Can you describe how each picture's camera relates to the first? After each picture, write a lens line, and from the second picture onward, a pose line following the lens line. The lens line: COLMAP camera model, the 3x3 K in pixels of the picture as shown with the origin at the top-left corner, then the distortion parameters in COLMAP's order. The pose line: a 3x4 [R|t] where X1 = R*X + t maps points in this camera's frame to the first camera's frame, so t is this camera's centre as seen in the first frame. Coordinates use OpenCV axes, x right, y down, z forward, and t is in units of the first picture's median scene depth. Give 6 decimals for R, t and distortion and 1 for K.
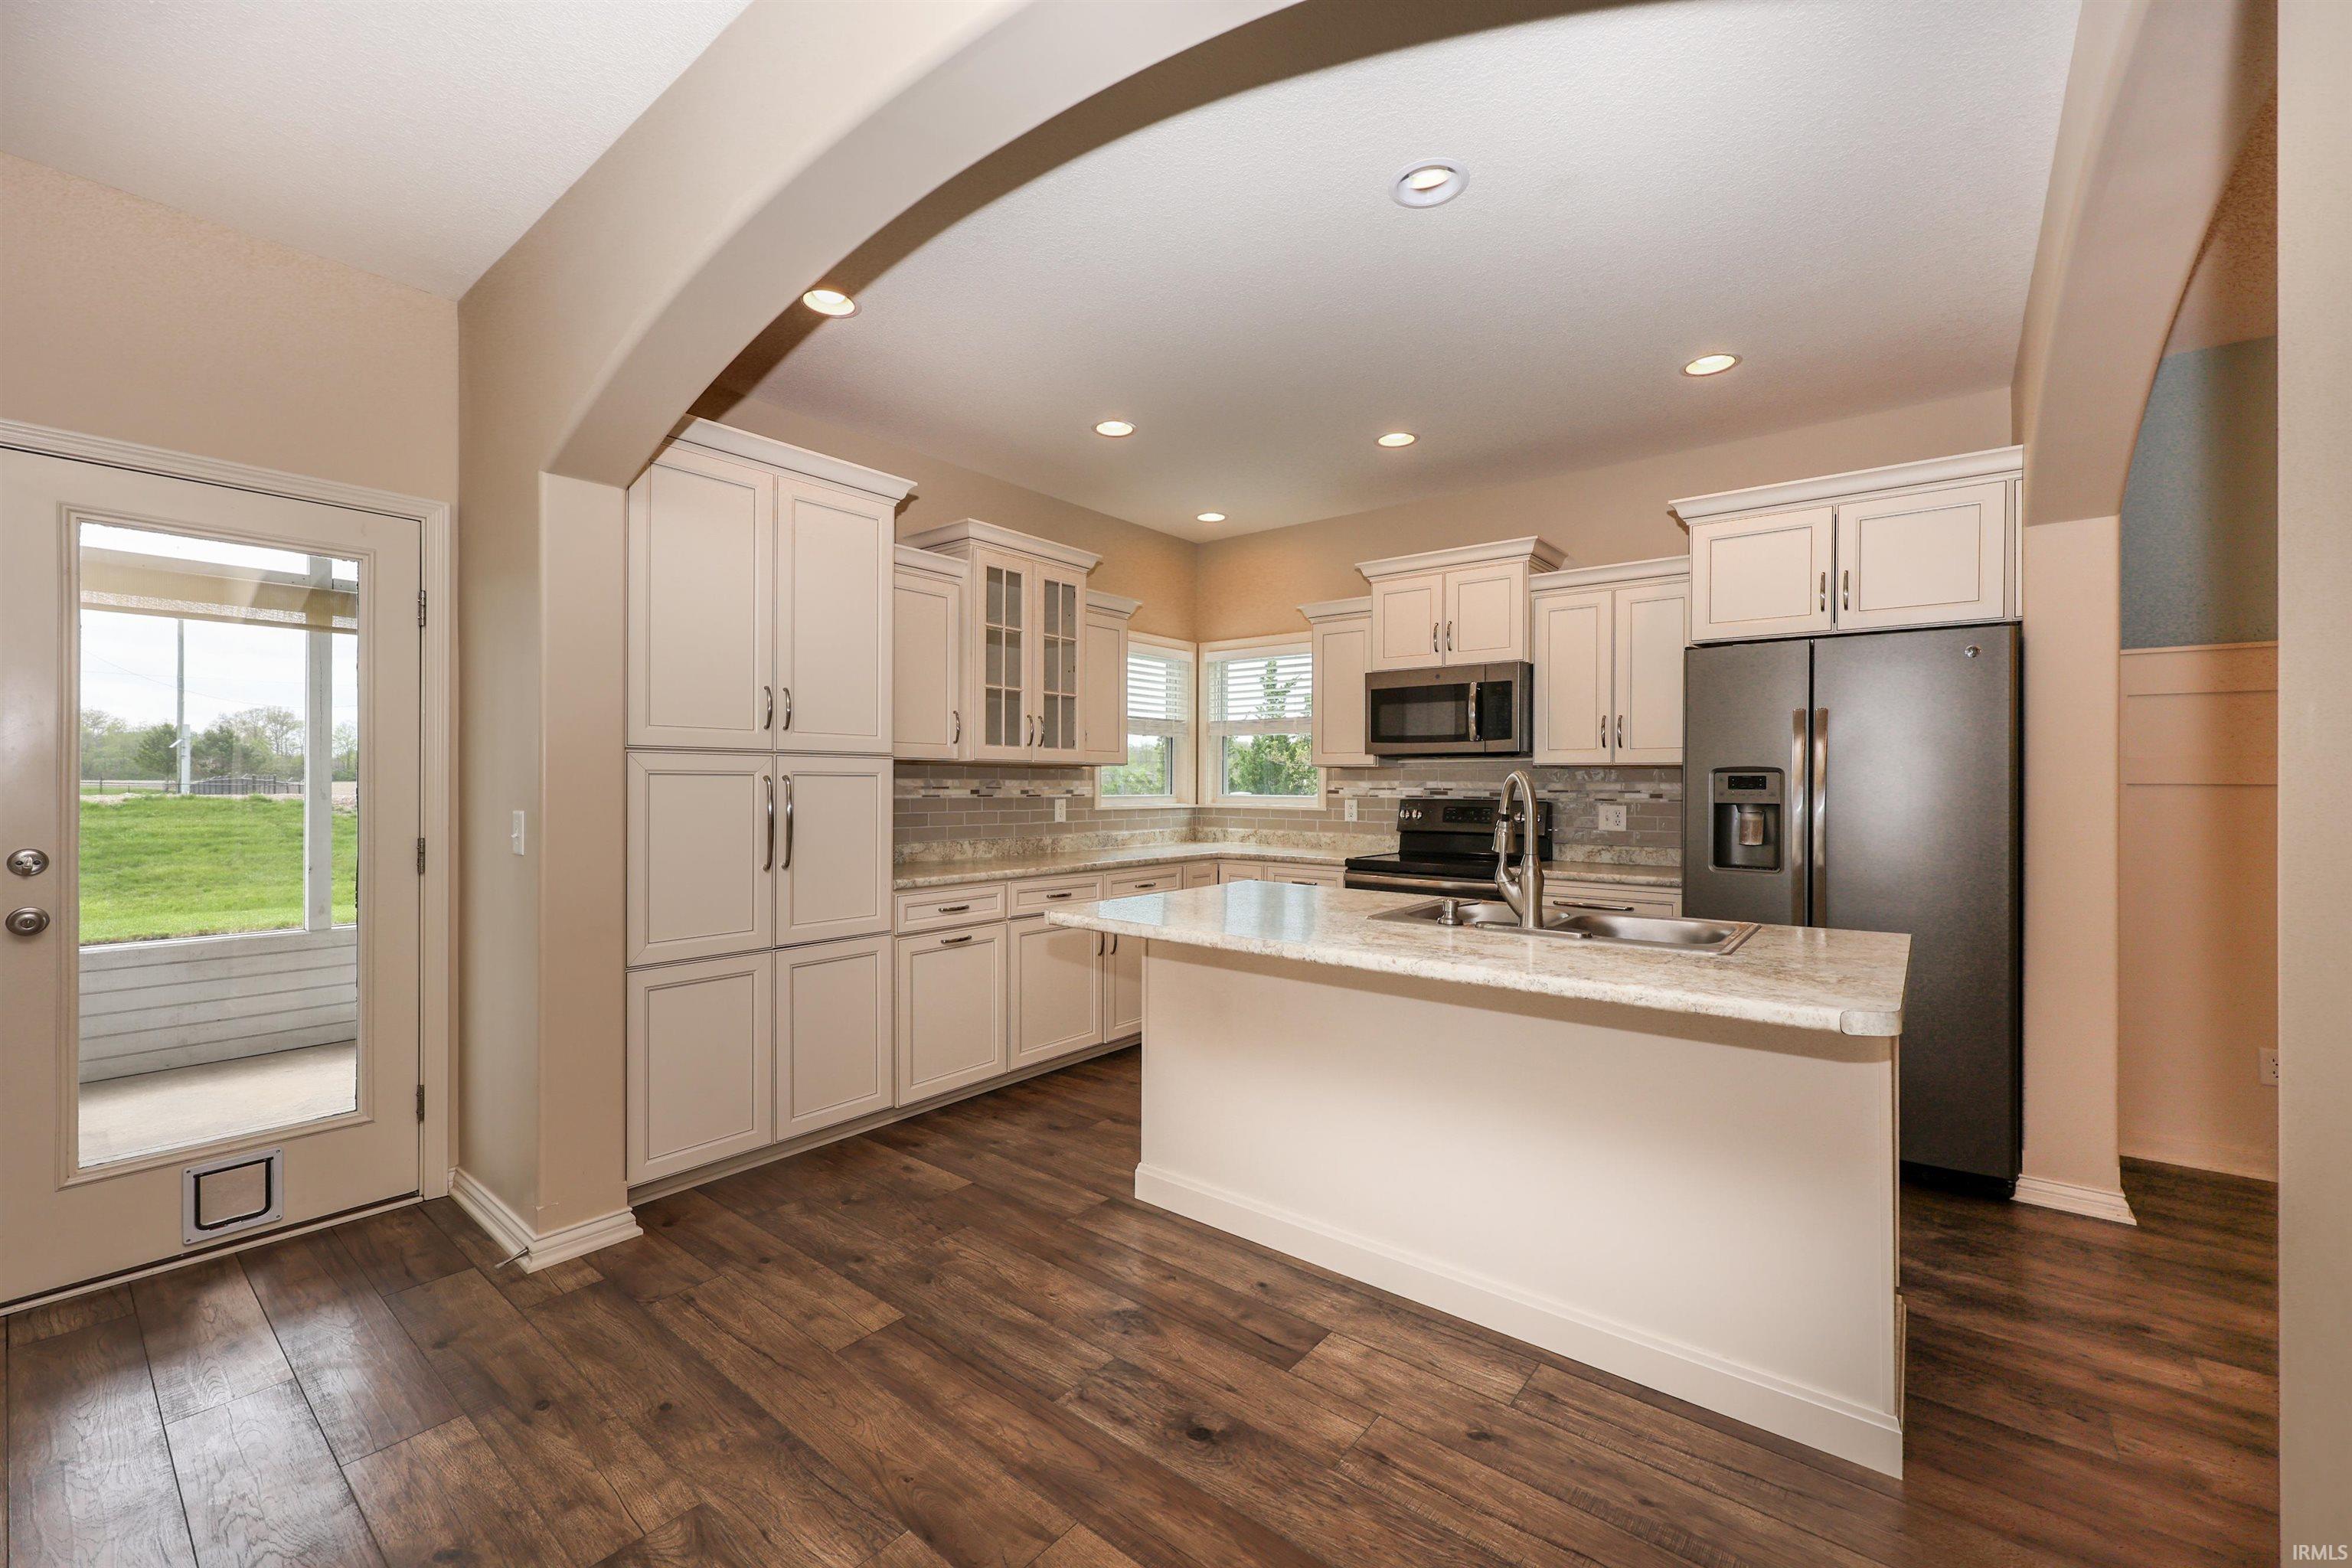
lens RADIAL K [[948.0, 0, 1176.3], [0, 948.0, 781.4], [0, 0, 1]] dist [0.001773, -0.000305]
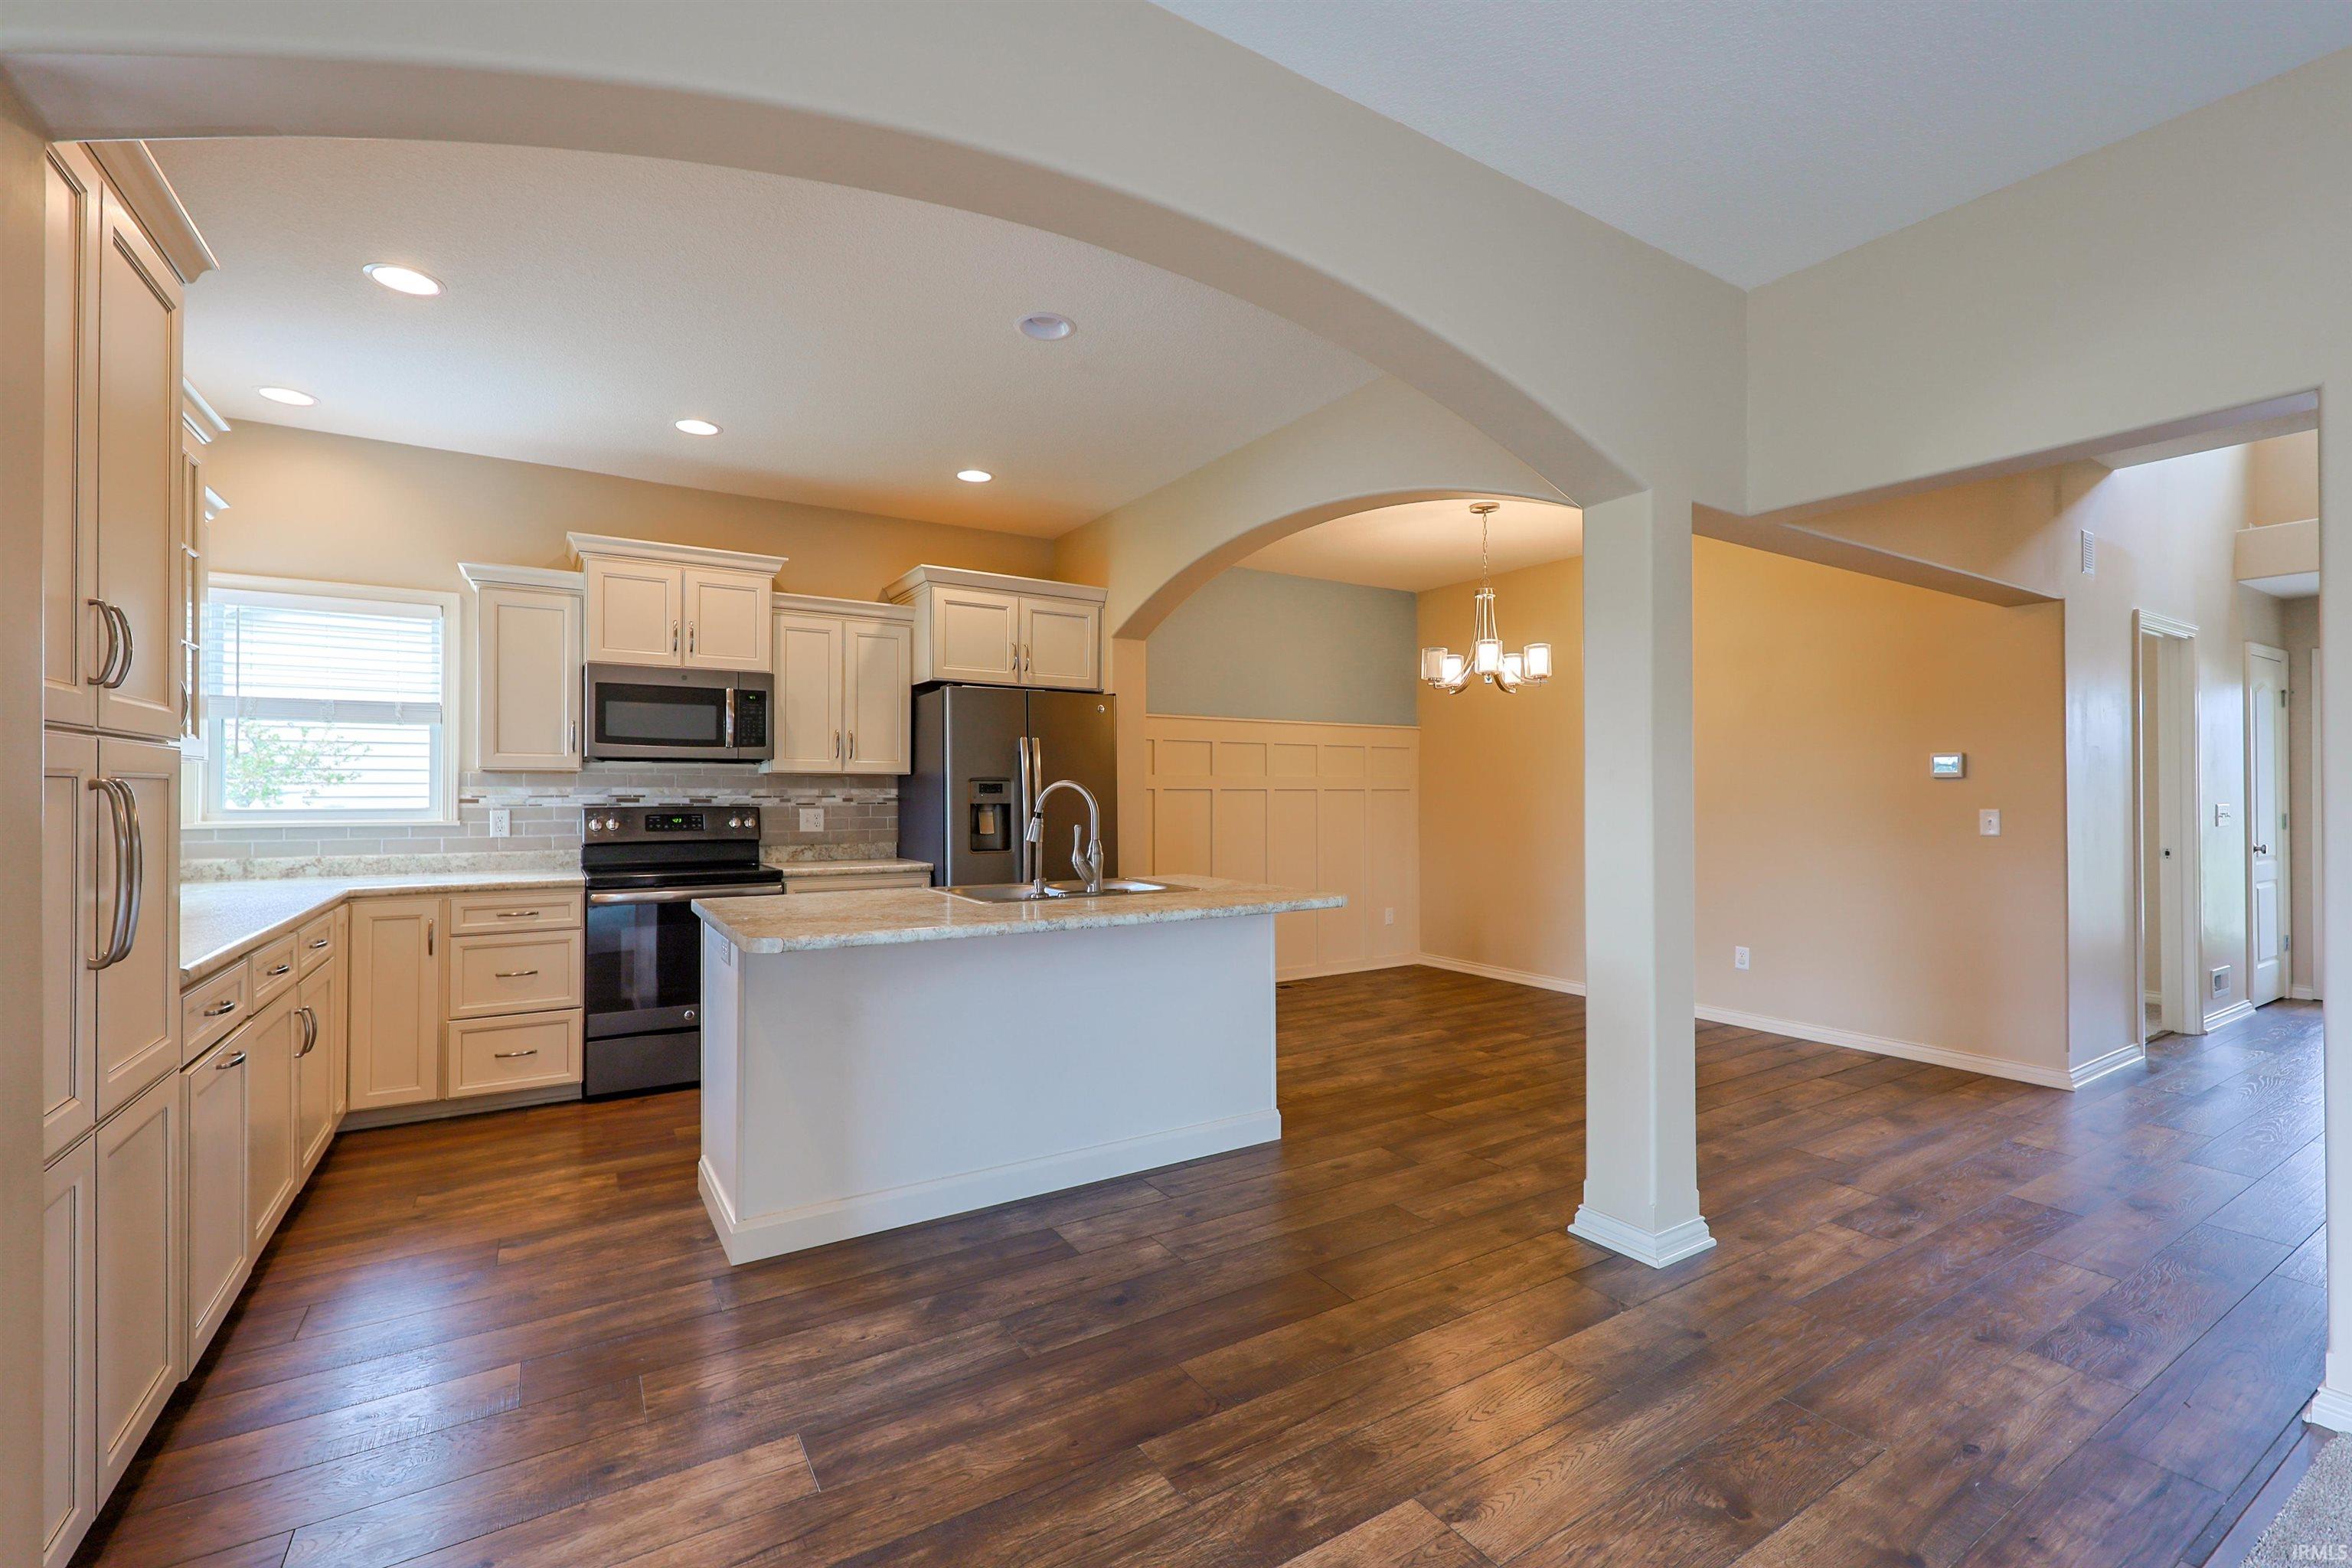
lens RADIAL K [[1005.5, 0, 1173.9], [0, 1005.5, 790.9], [0, 0, 1]] dist [0.003370, -0.001752]
pose [[0.328167, -0.004729, 0.944608, -0.514156], [-0.000488, 0.999986, 0.005176, -0.002327], [-0.944620, -0.002160, 0.328160, 0.204763]]
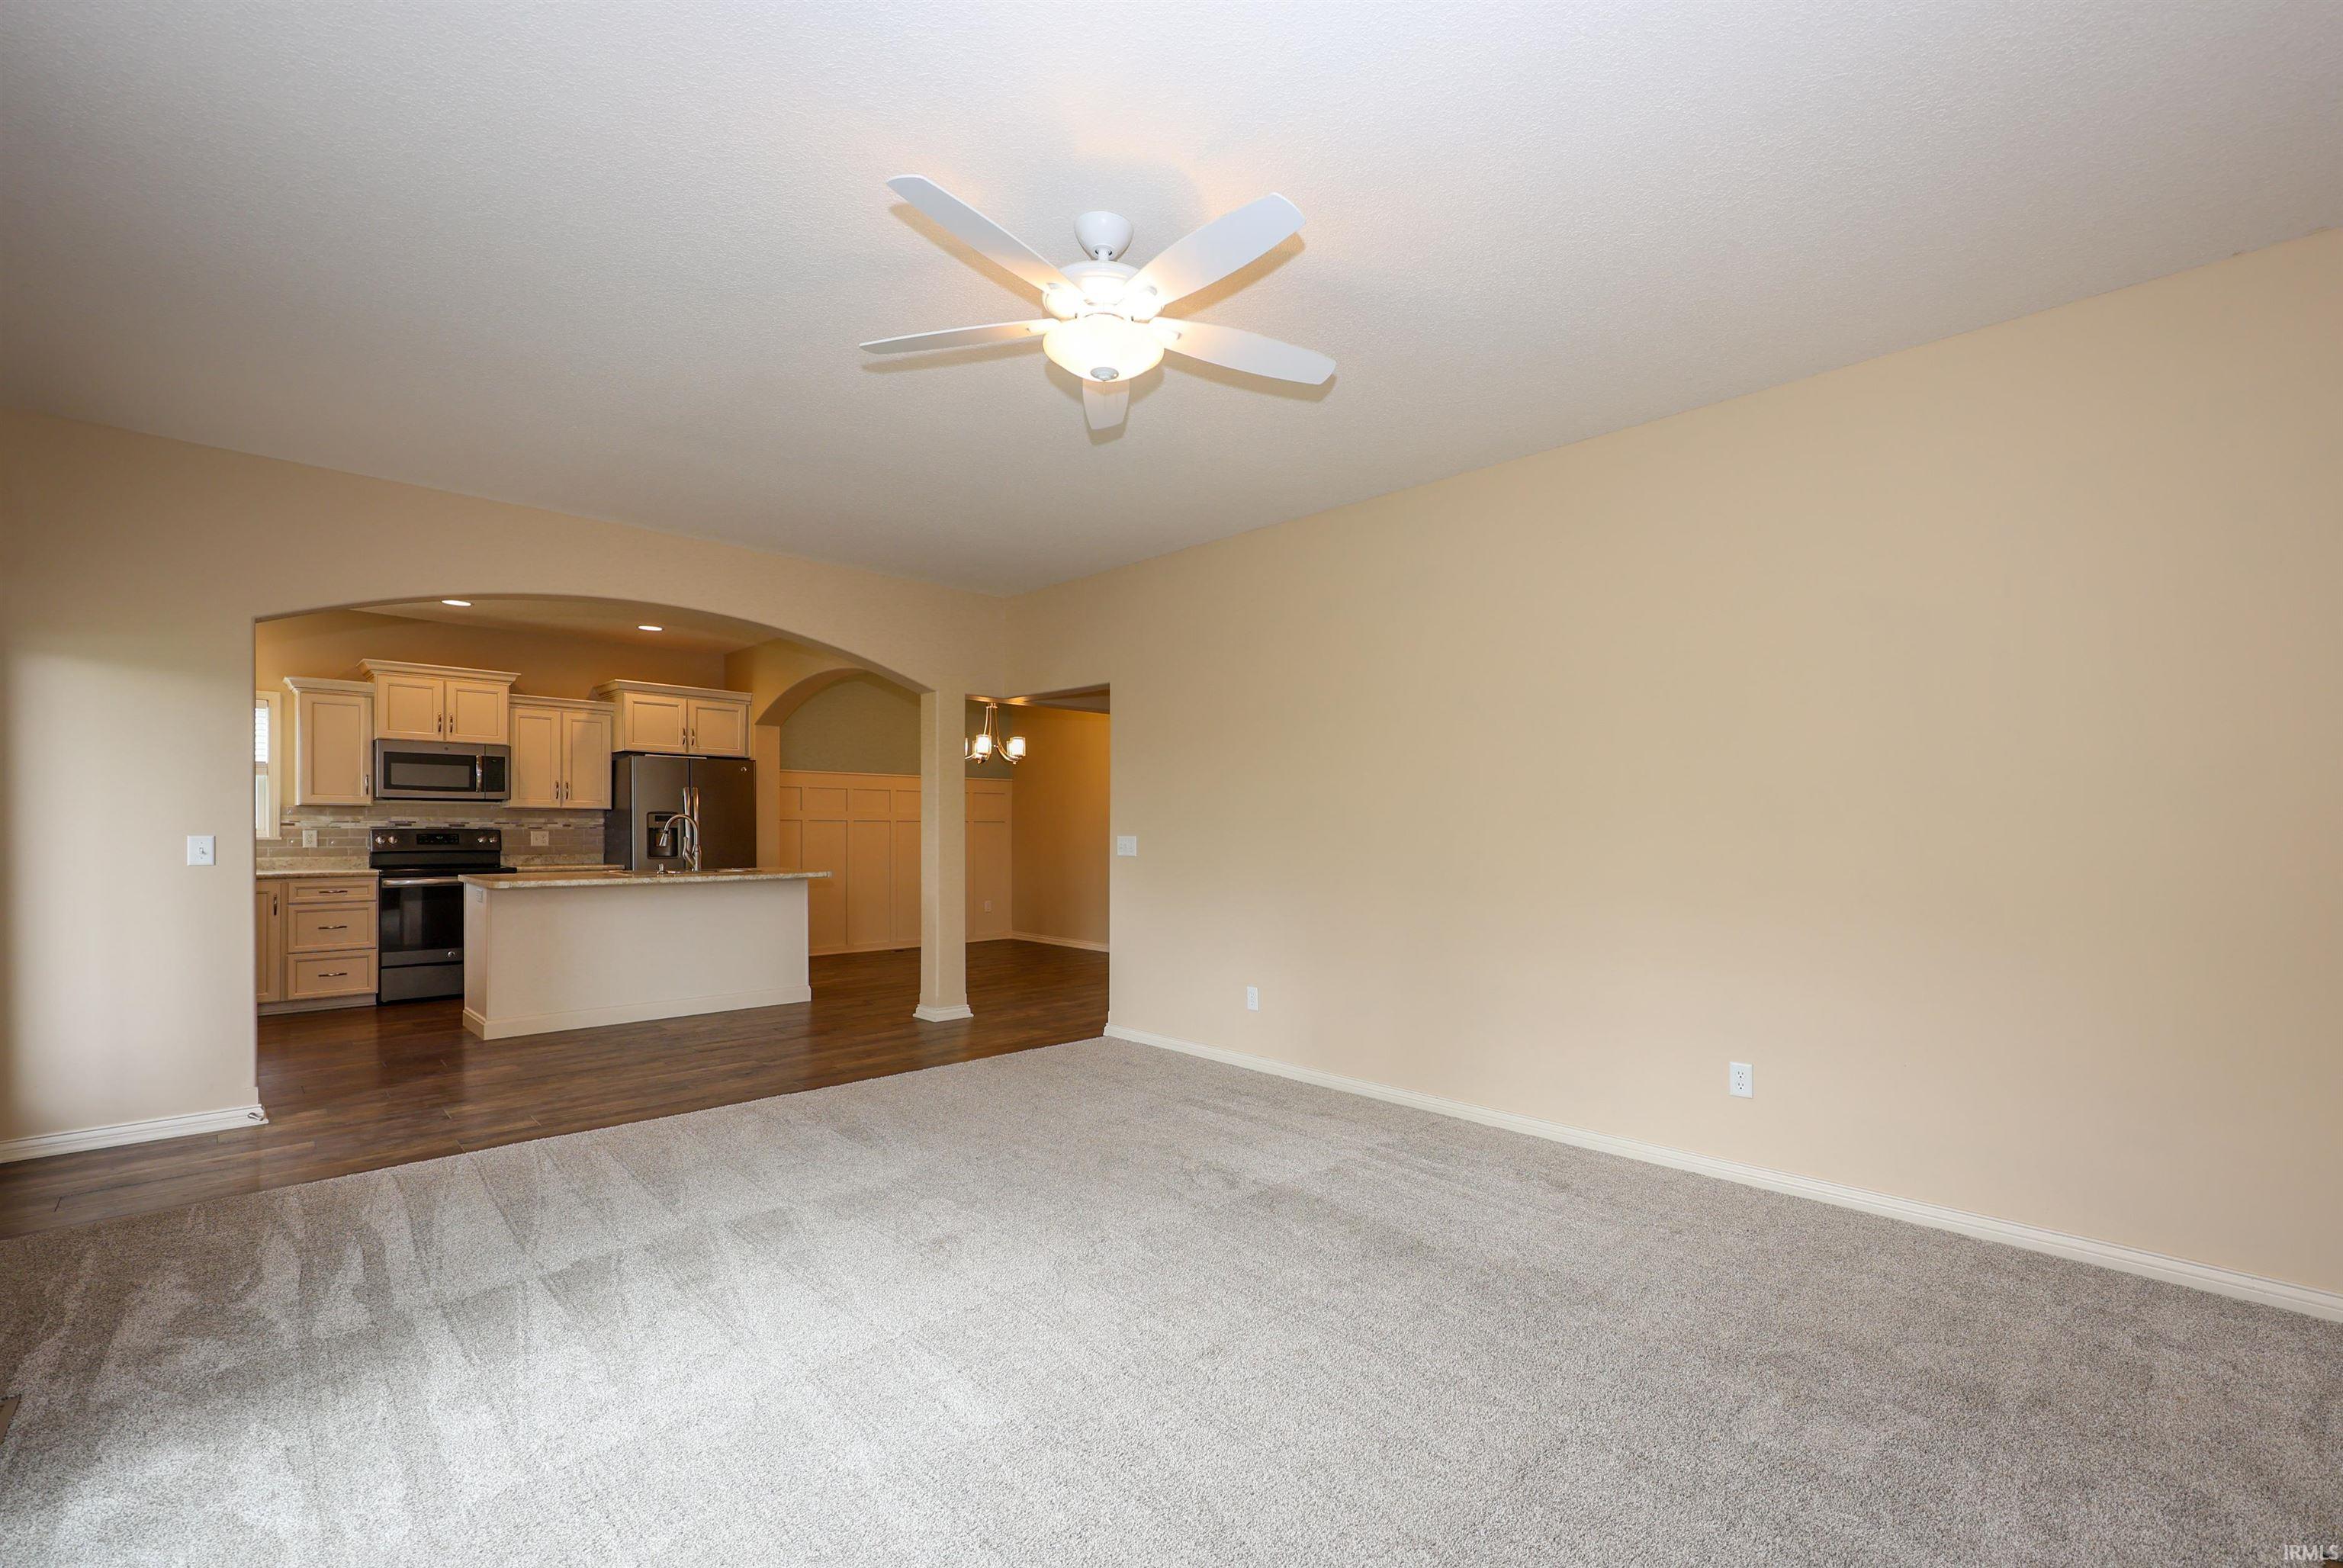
lens RADIAL K [[1001.6, 0, 1245.7], [0, 1001.6, 835.8], [0, 0, 1]] dist [0.003370, -0.001752]
pose [[0.091852, -0.013834, 0.995677, -1.220739], [-0.005822, 0.999879, 0.014430, -0.000202], [-0.995756, -0.007123, 0.091760, -0.438066]]
